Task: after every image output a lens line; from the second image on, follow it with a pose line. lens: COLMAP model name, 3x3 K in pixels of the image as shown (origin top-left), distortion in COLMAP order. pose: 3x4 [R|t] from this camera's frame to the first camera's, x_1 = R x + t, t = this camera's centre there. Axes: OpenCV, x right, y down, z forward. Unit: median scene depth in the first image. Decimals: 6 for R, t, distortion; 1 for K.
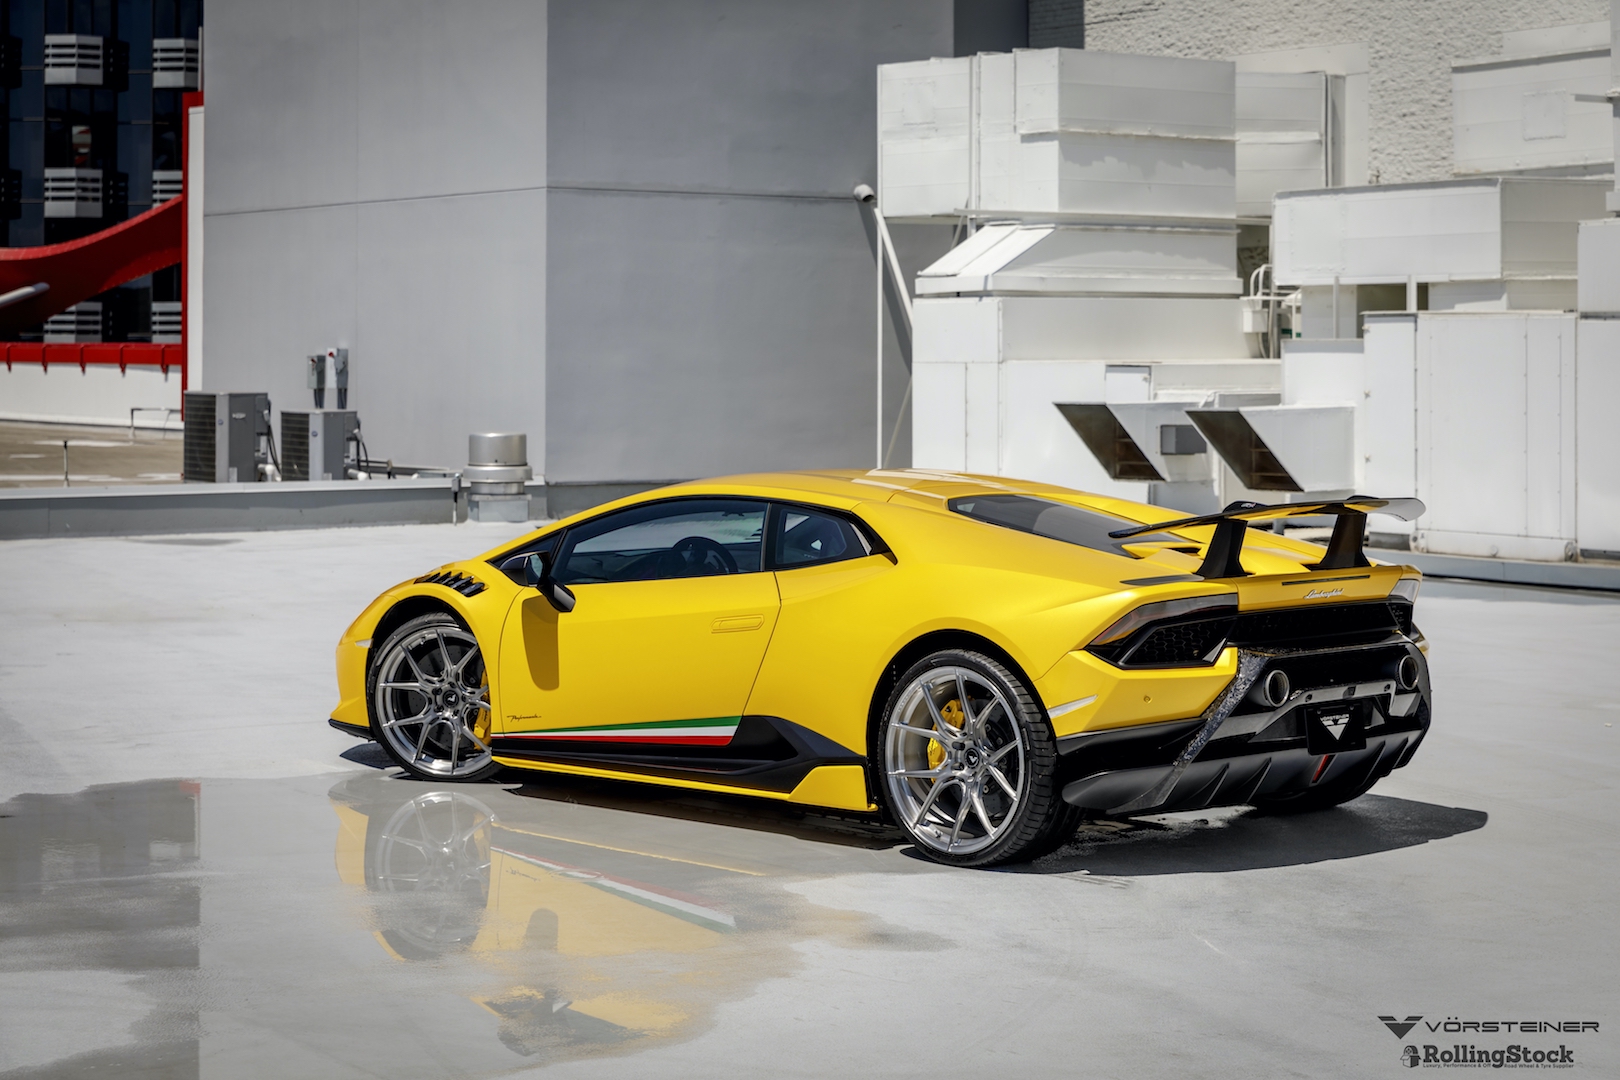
lens RADIAL K [[3218.7, 0, 808.0], [0, 3218.7, 329.0], [0, 0, 1]] dist [0.016762, 0.105807]
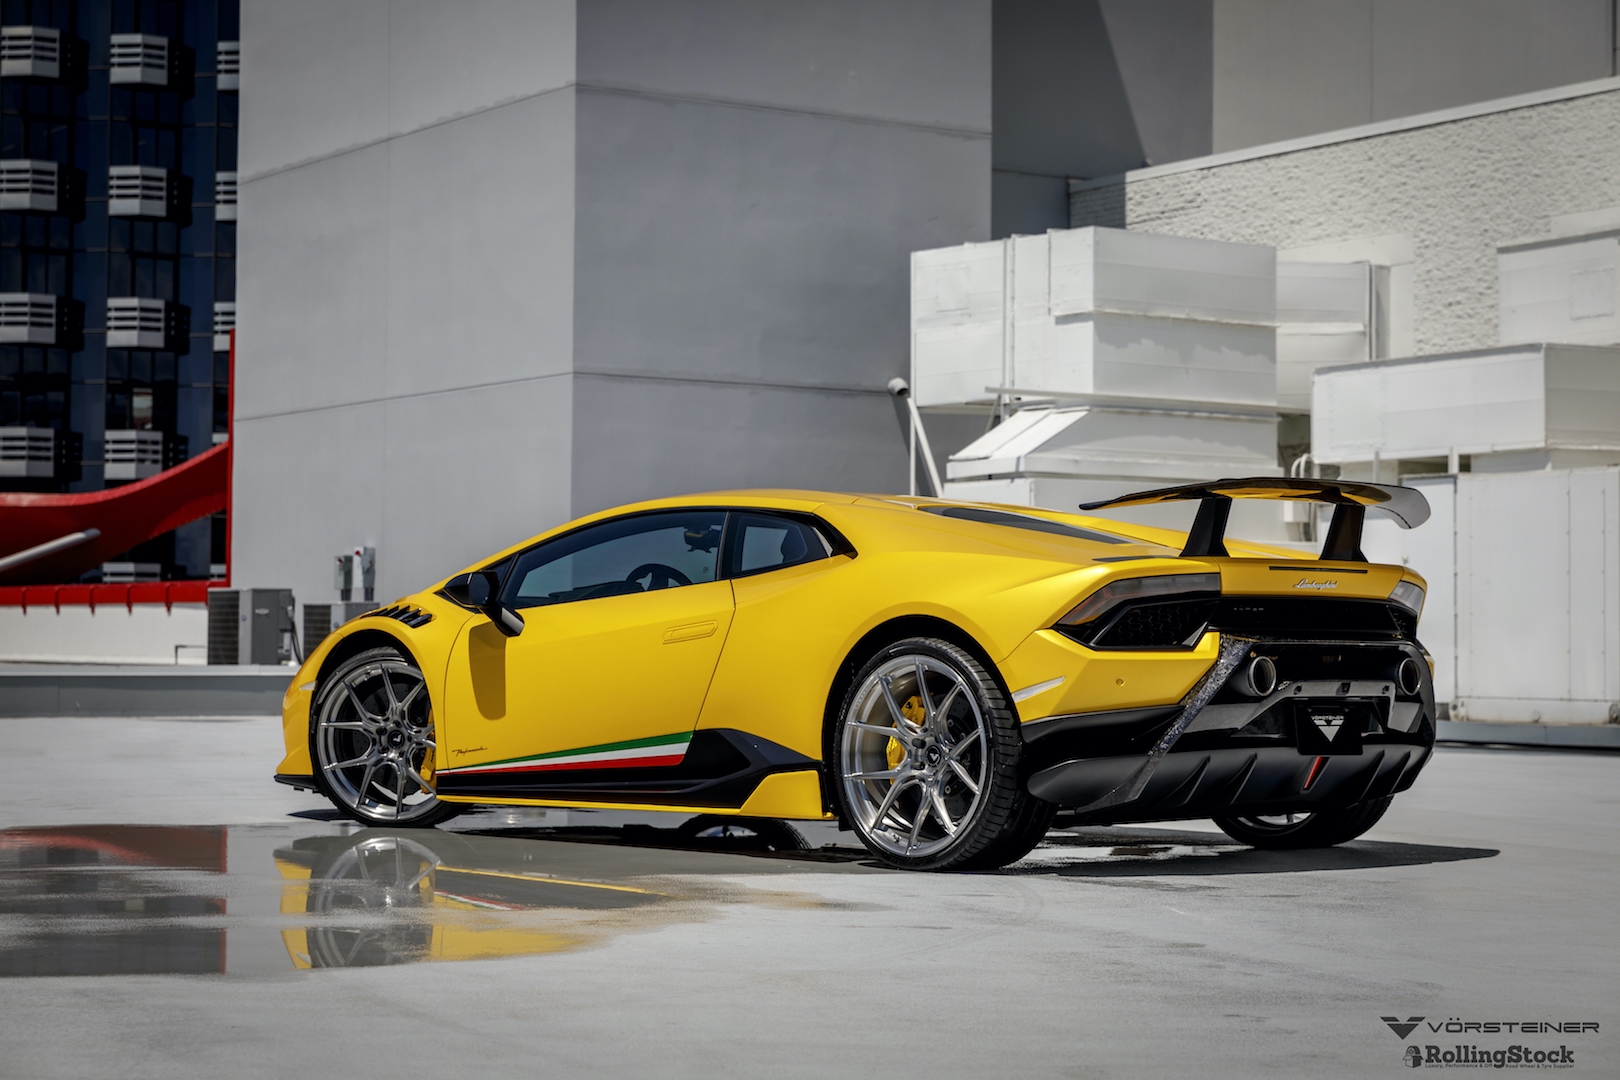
lens RADIAL K [[3193.3, 0, 810.0], [0, 3193.3, 540.0], [0, 0, 1]] dist [0.018452, -0.016434]
pose [[0.999748, 0.003845, -0.022109, 0.031189], [-0.004510, 0.999536, -0.030109, 0.086778], [0.021983, 0.030201, 0.999302, 0.070764]]
